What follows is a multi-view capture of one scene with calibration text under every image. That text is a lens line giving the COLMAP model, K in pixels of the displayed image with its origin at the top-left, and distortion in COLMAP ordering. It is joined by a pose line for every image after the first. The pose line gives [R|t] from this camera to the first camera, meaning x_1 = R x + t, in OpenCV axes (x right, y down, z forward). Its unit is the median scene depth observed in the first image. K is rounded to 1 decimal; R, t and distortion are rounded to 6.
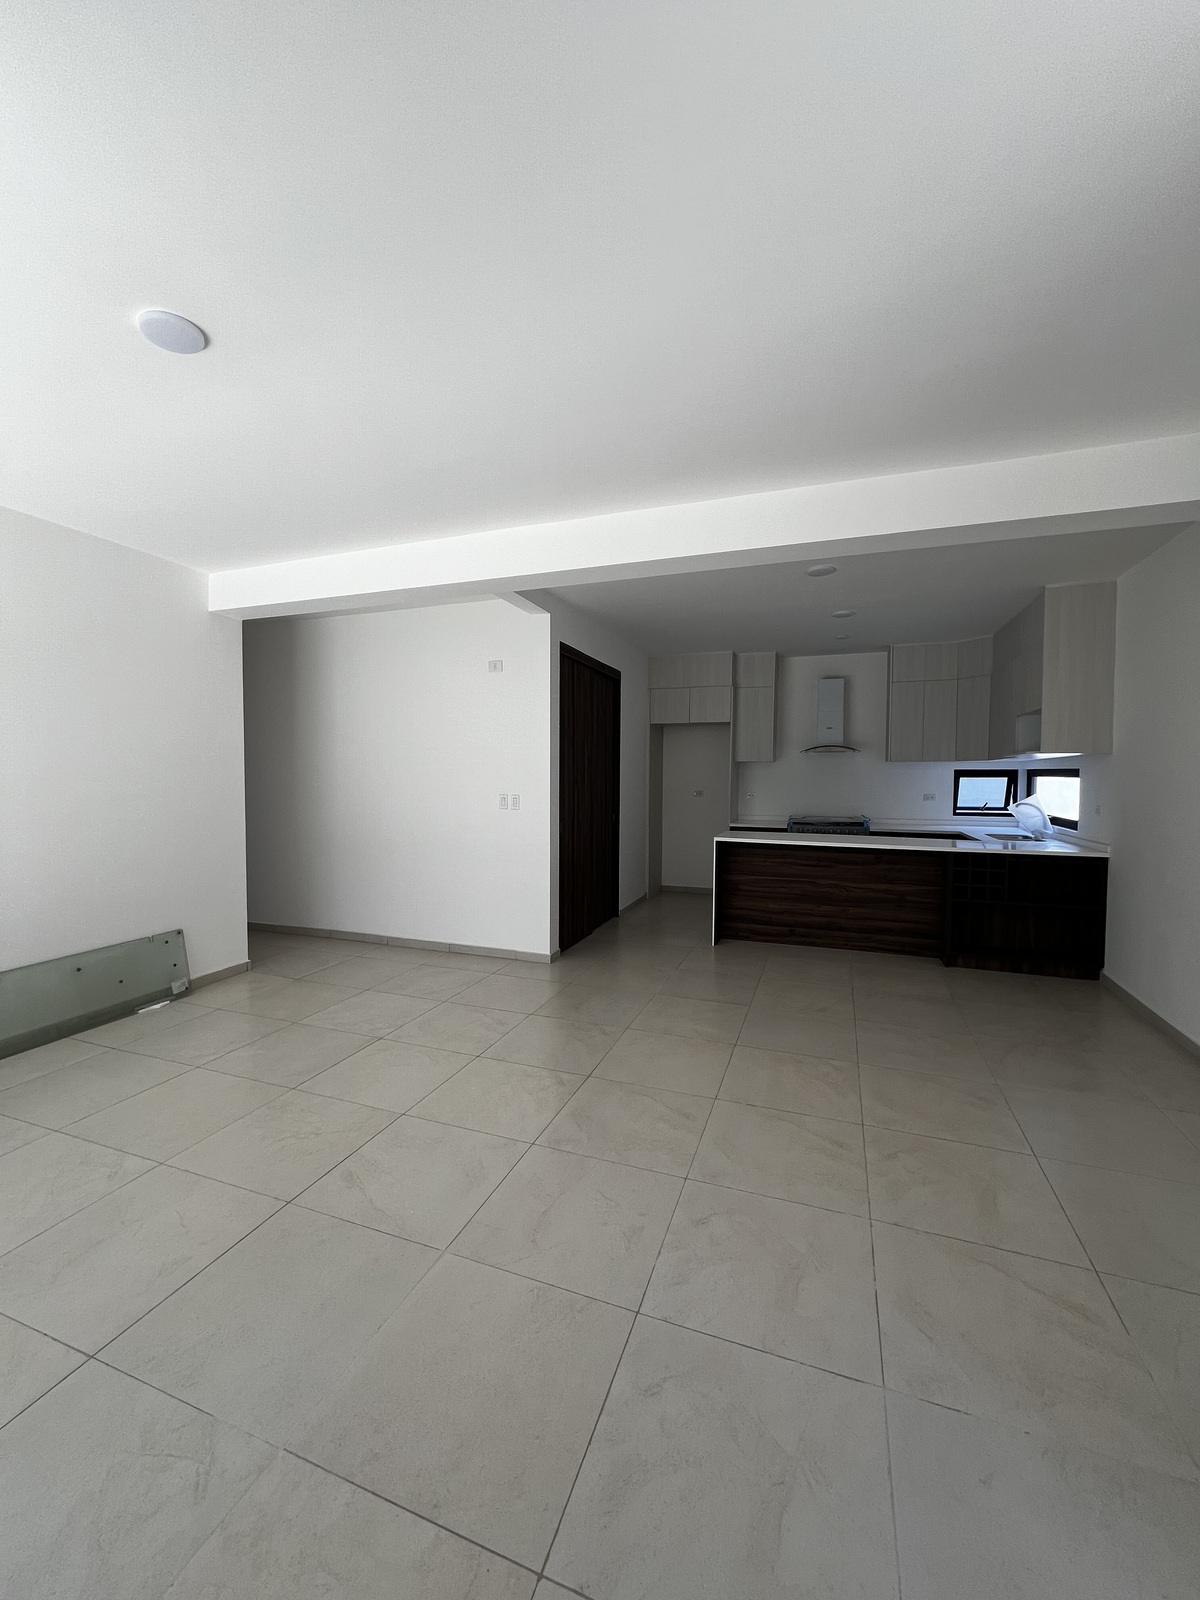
lens RADIAL K [[636.6, 0, 594.1], [0, 636.6, 797.9], [0, 0, 1]] dist [0.000260, -0.000007]
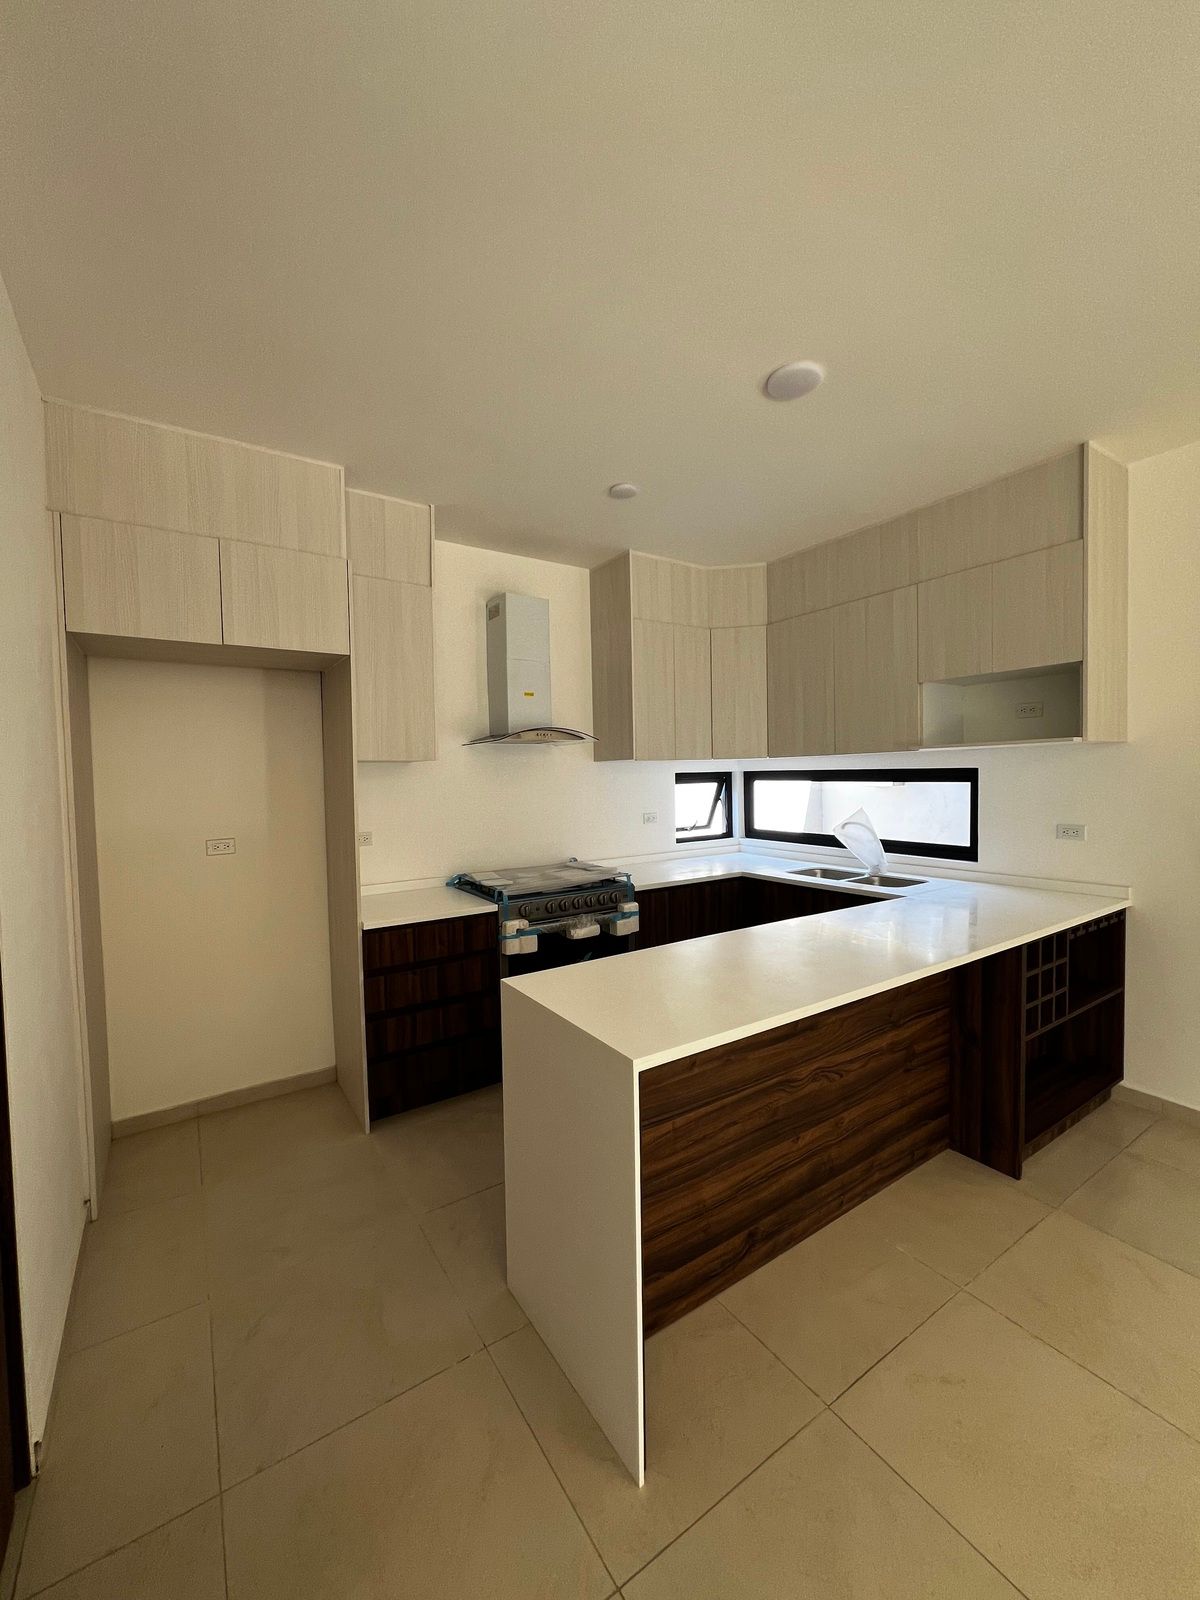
lens RADIAL K [[639.4, 0, 588.9], [0, 639.4, 804.0], [0, 0, 1]] dist [-0.001401, 0.000430]
pose [[0.599140, -0.050835, 0.799028, -0.012101], [0.050540, 0.998393, 0.025622, -0.041755], [-0.799047, 0.025031, 0.600747, 0.846314]]
